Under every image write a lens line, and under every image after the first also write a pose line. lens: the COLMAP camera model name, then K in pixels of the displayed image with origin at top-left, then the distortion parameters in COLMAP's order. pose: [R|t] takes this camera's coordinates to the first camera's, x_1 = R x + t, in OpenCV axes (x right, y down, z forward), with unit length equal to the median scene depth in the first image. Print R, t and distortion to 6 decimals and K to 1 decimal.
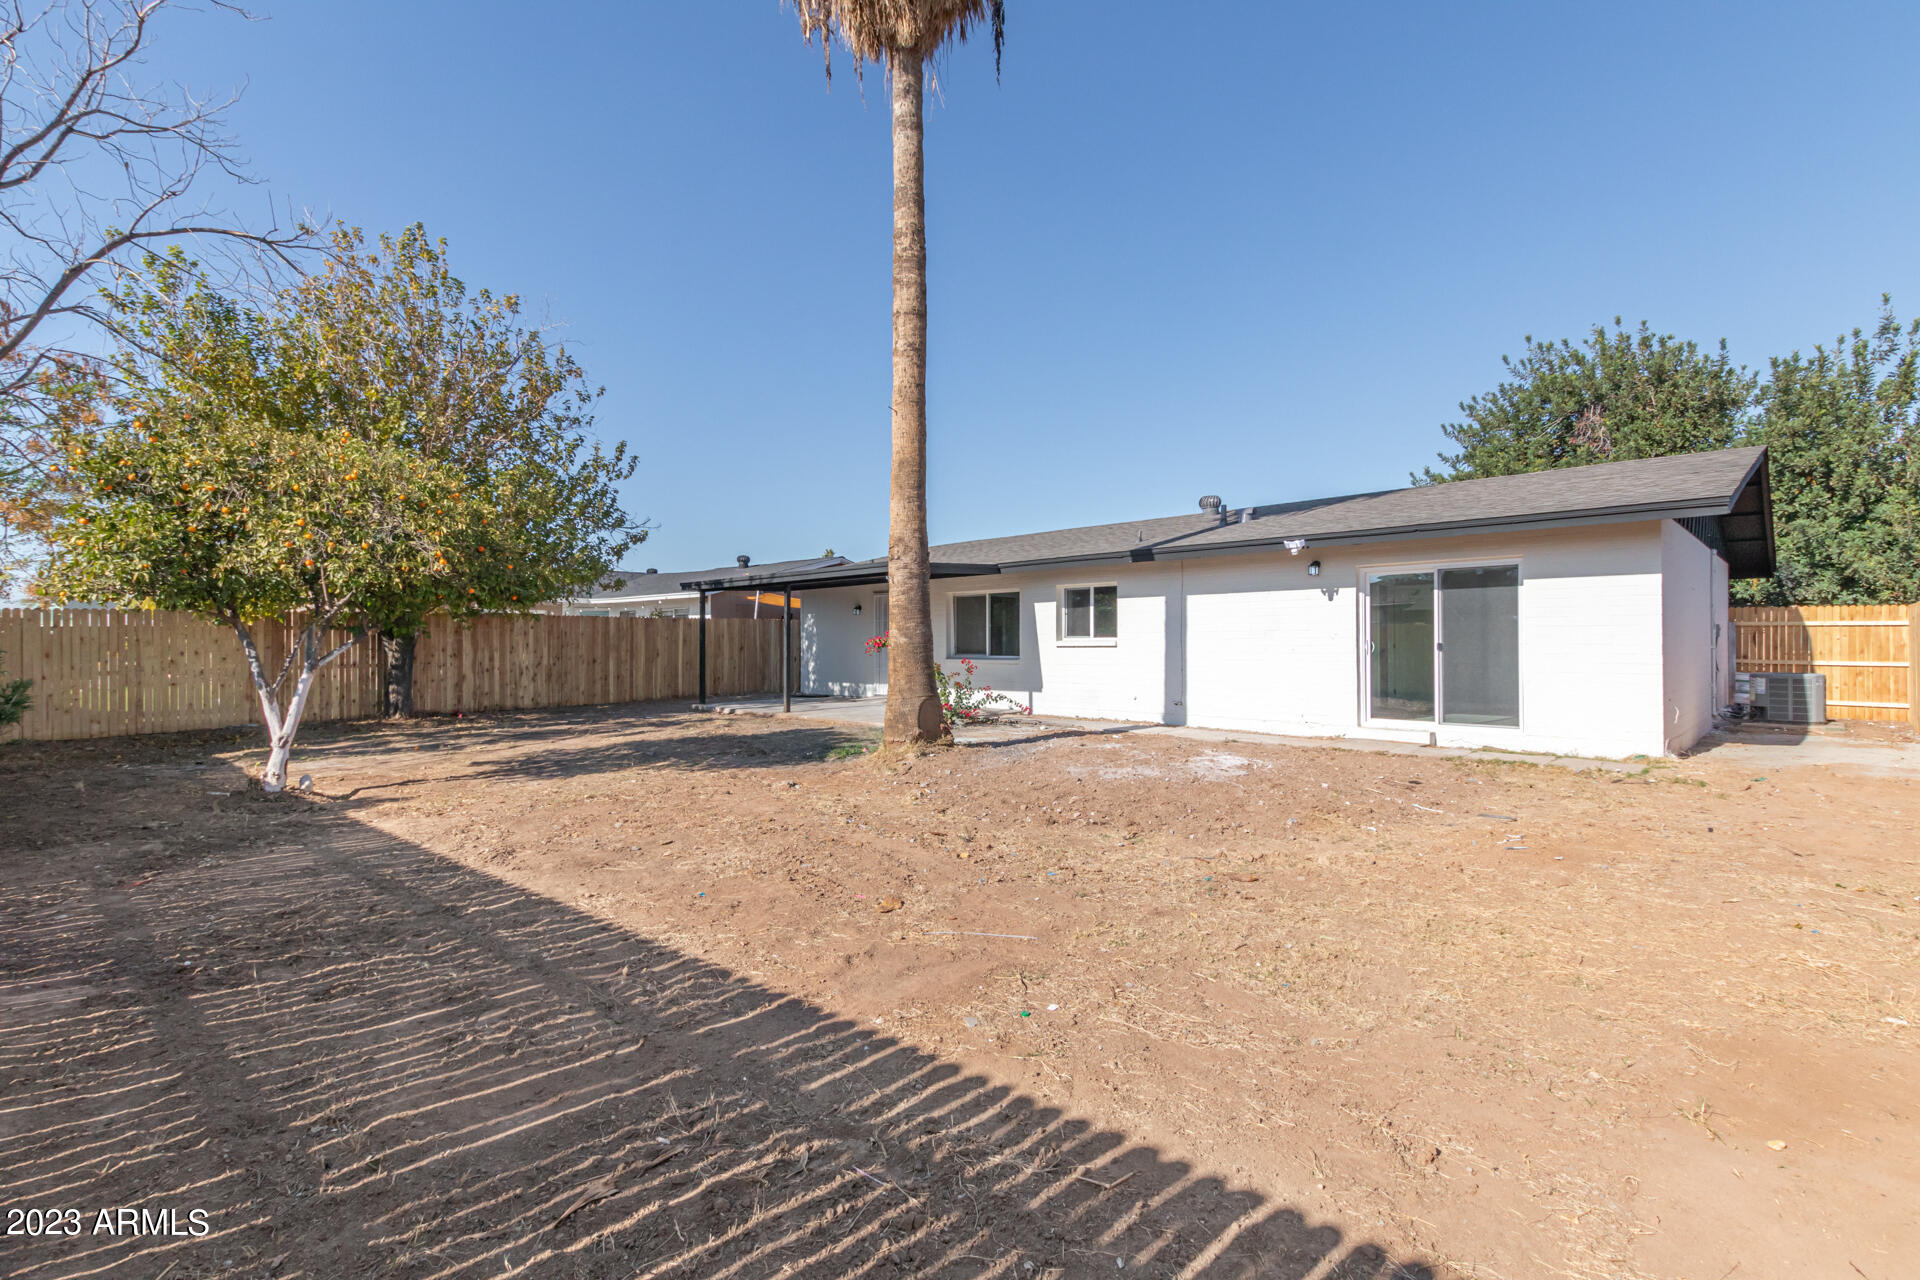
lens RADIAL K [[876.5, 0, 954.7], [0, 876.5, 641.3], [0, 0, 1]] dist [0.000641, -0.000455]
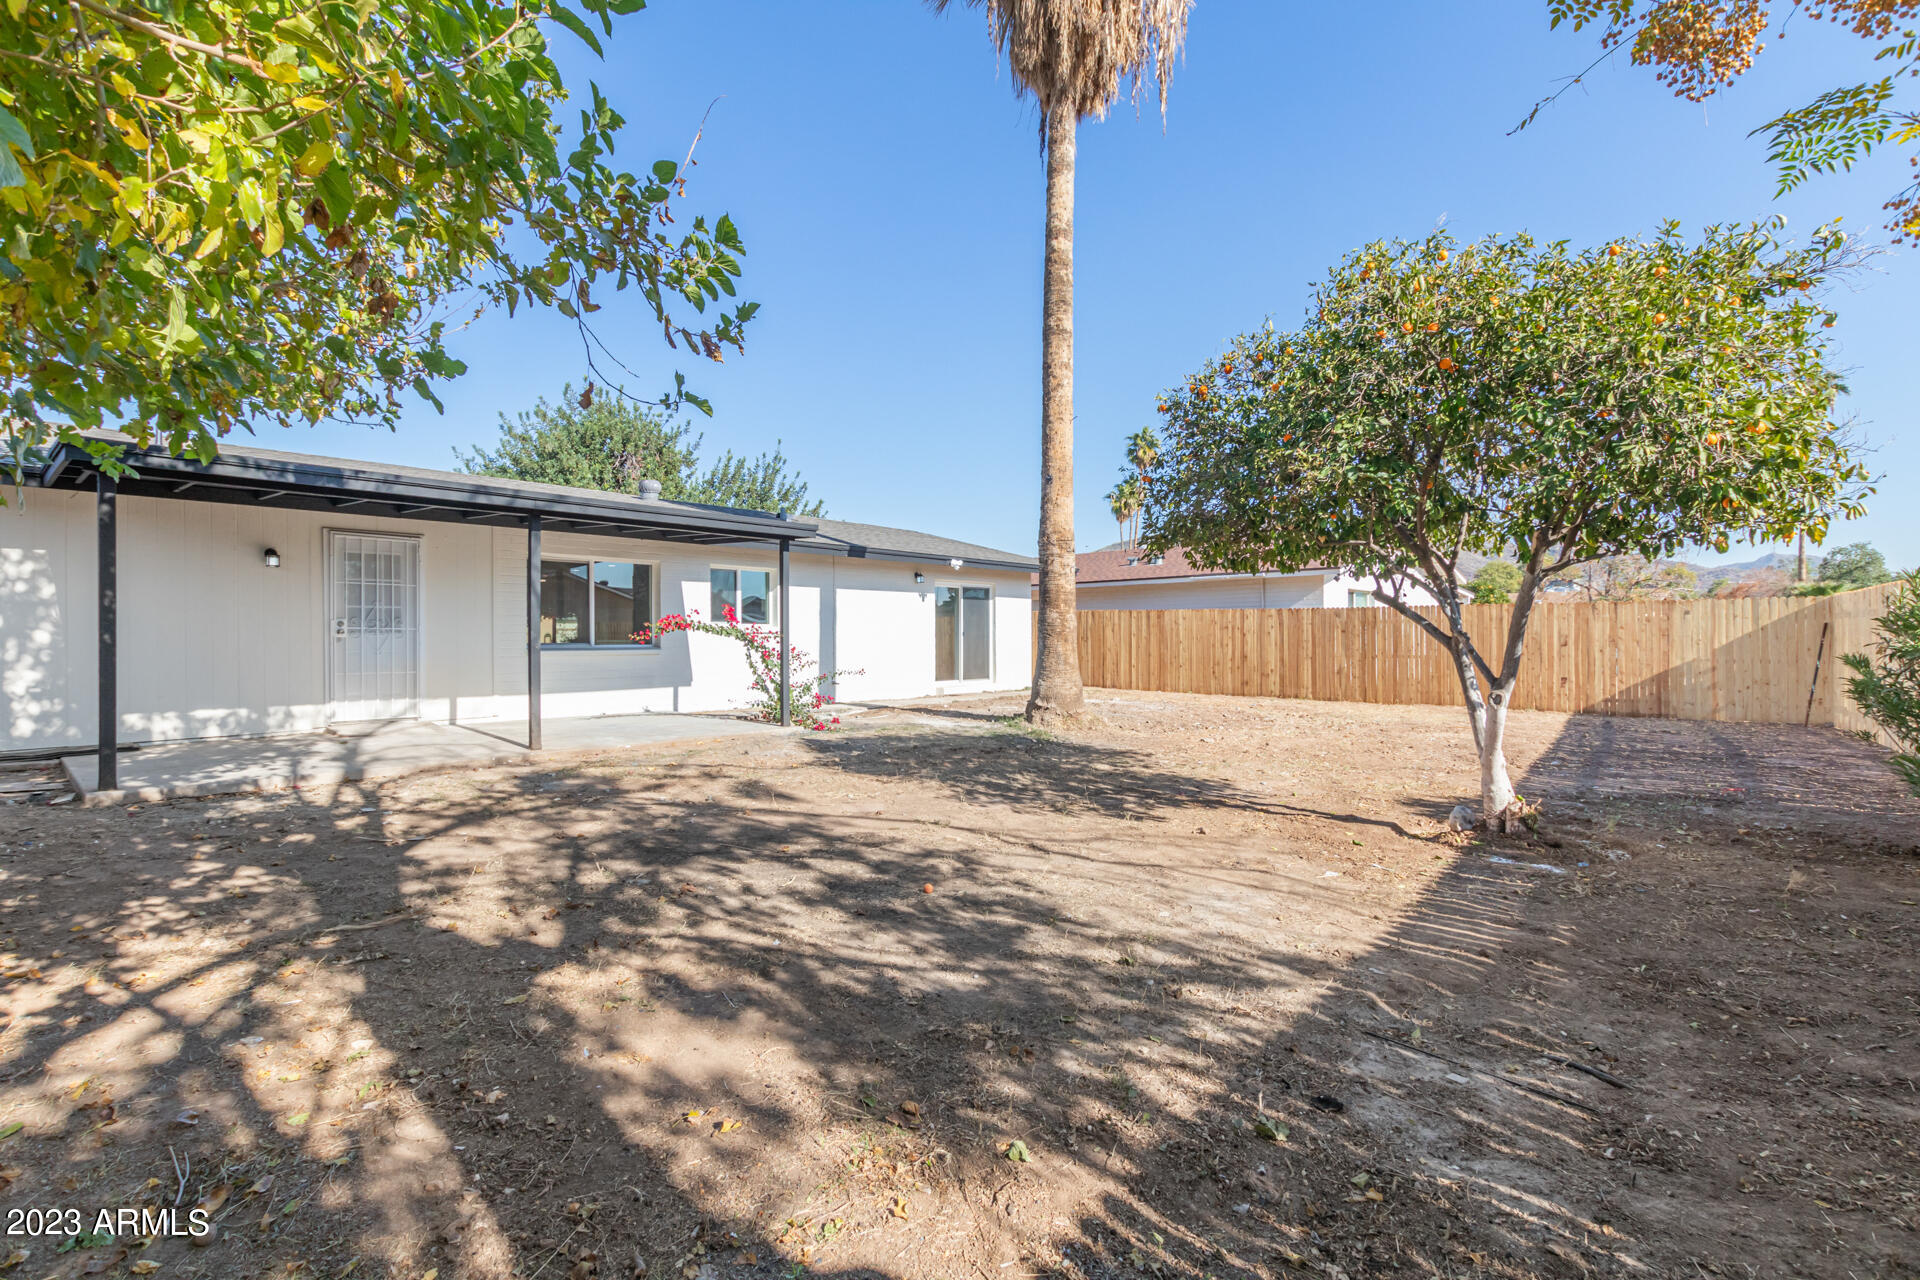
lens RADIAL K [[876.5, 0, 952.3], [0, 876.5, 634.5], [0, 0, 1]] dist [0.000641, -0.000455]
pose [[-0.056970, 0.005793, 0.998359, -0.803773], [-0.001818, 0.999981, -0.005907, 0.012727], [-0.998374, -0.002152, -0.056958, 0.827805]]
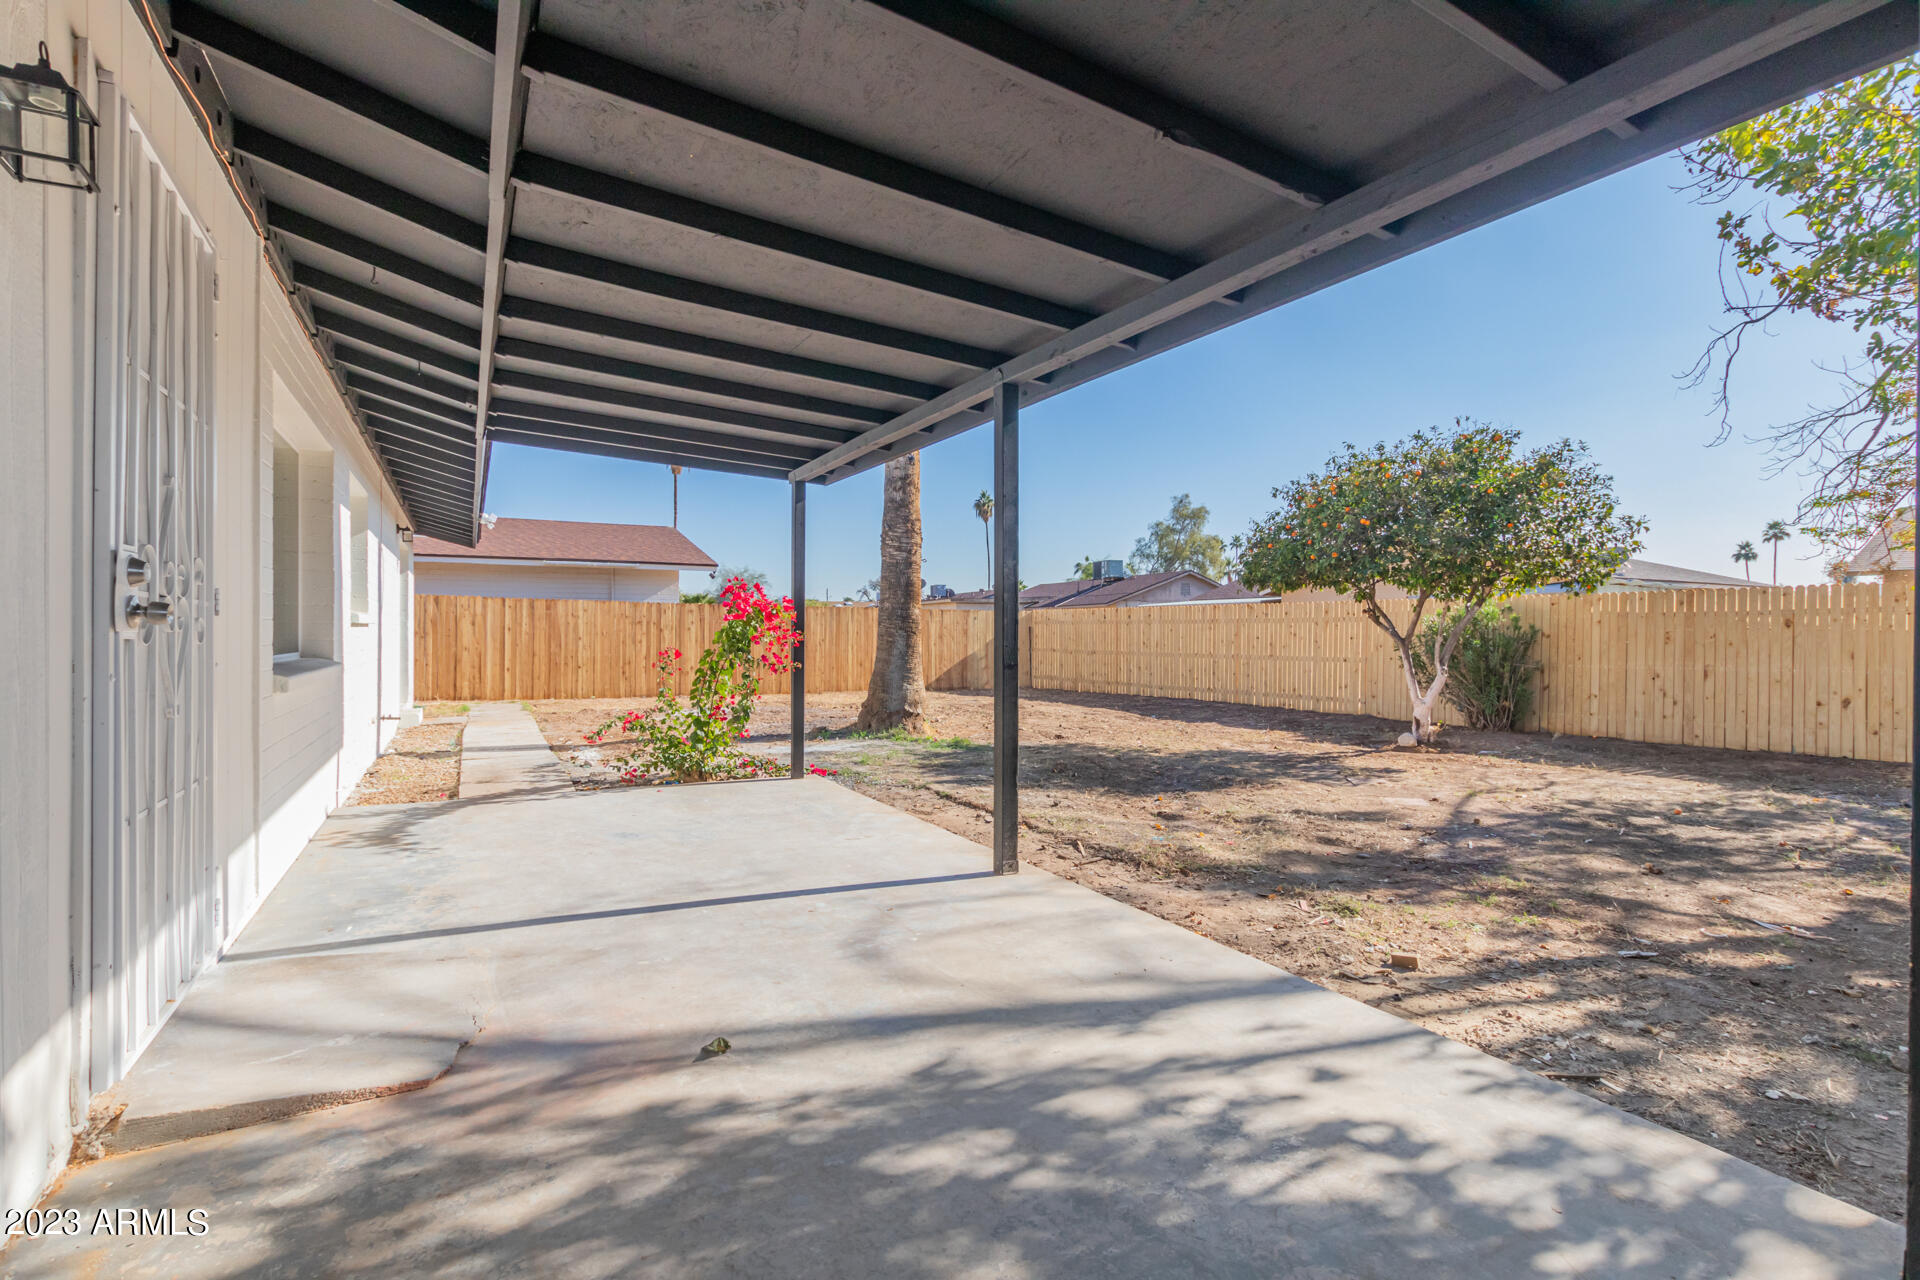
lens RADIAL K [[876.5, 0, 949.2], [0, 876.5, 633.6], [0, 0, 1]] dist [0.000641, -0.000455]
pose [[-0.962518, -0.003652, 0.271192, -0.261461], [-0.004433, 0.999988, -0.002268, 0.010200], [-0.271180, -0.003385, -0.962523, 1.350562]]
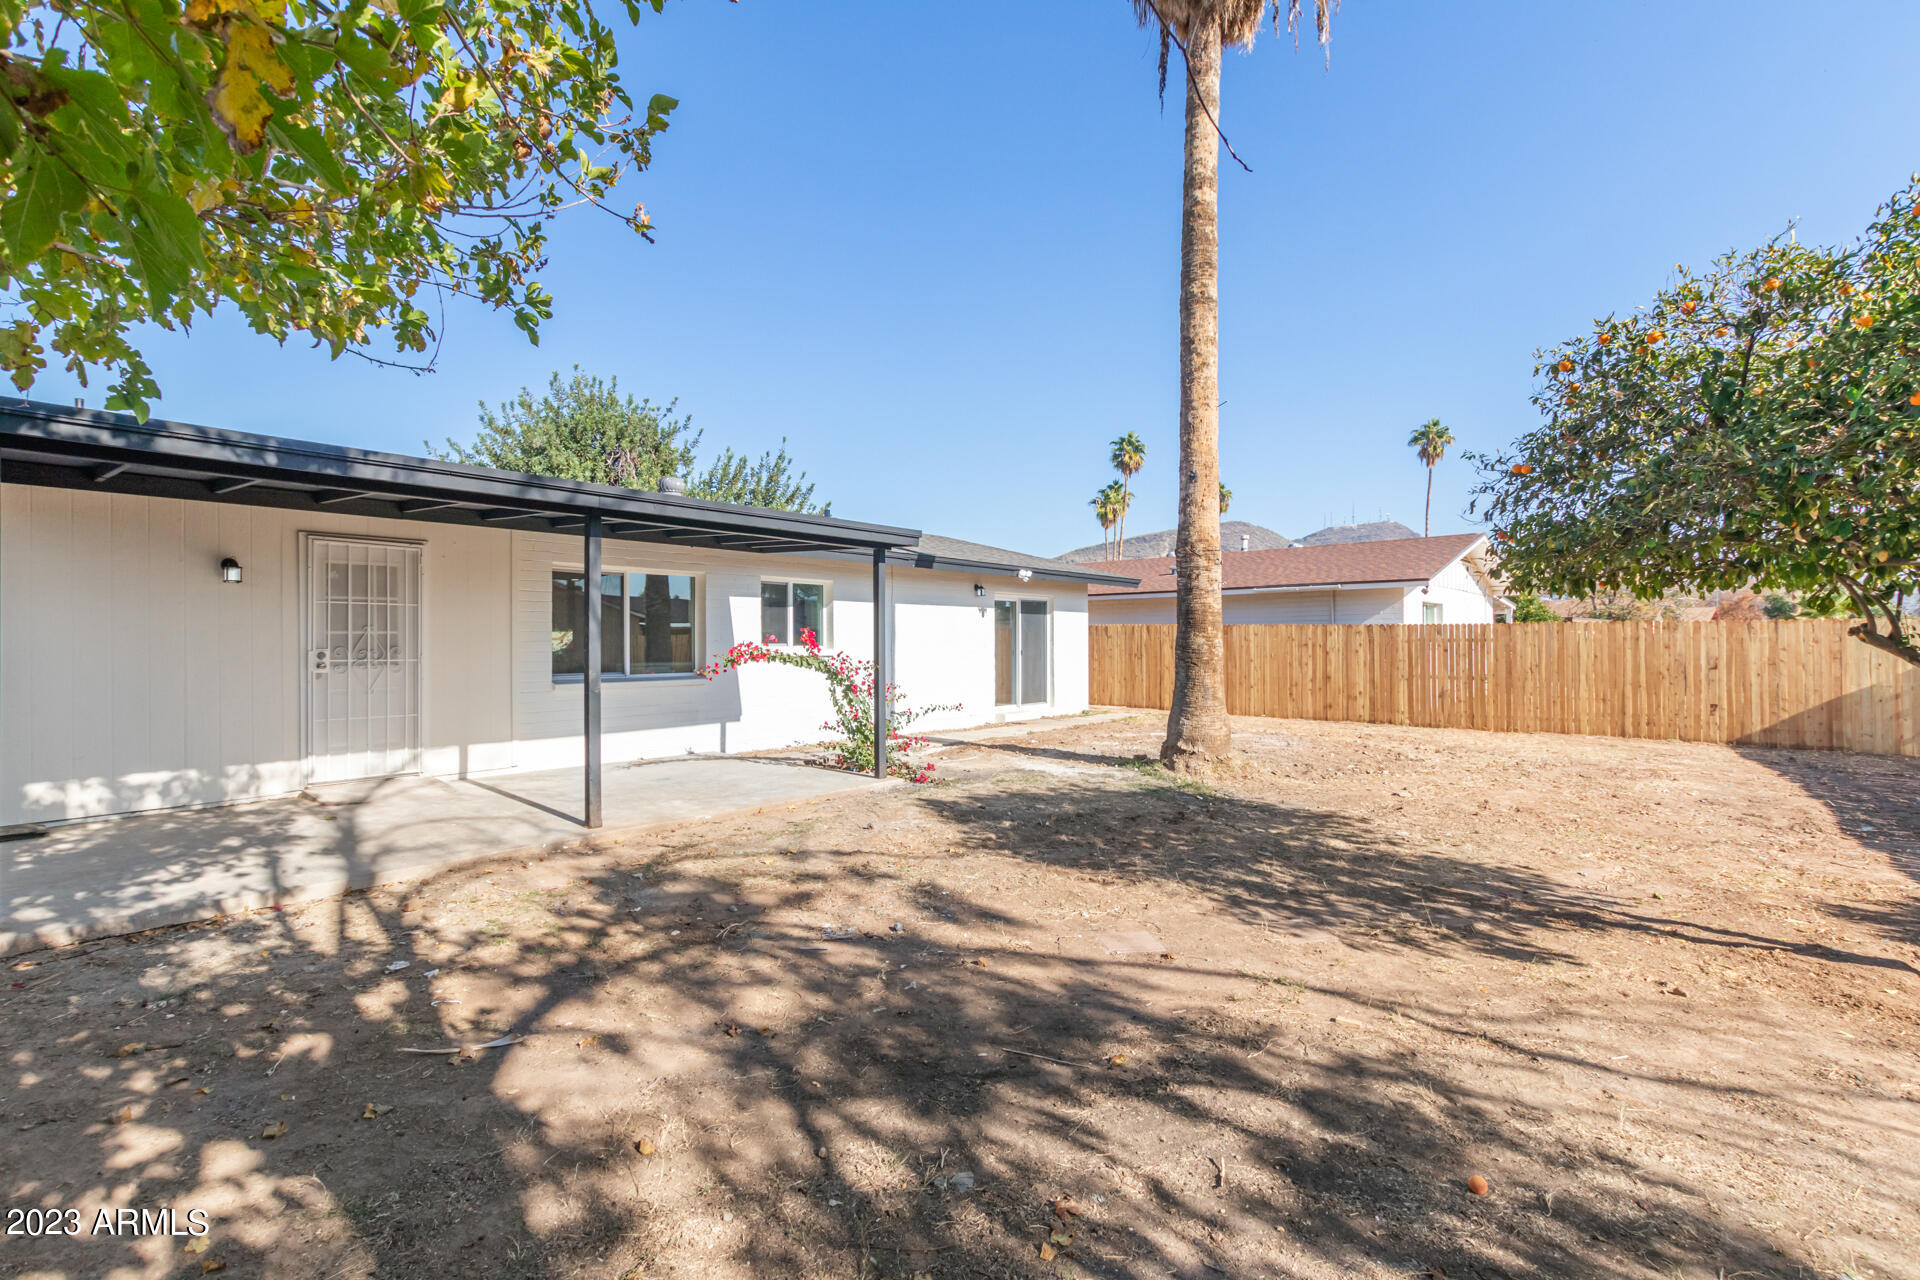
lens RADIAL K [[876.5, 0, 949.5], [0, 876.5, 637.8], [0, 0, 1]] dist [0.000641, -0.000455]
pose [[-0.096759, 0.007611, 0.995279, -0.661135], [-0.001351, 0.999969, -0.007778, -0.005414], [-0.995307, -0.002098, -0.096745, 0.936830]]
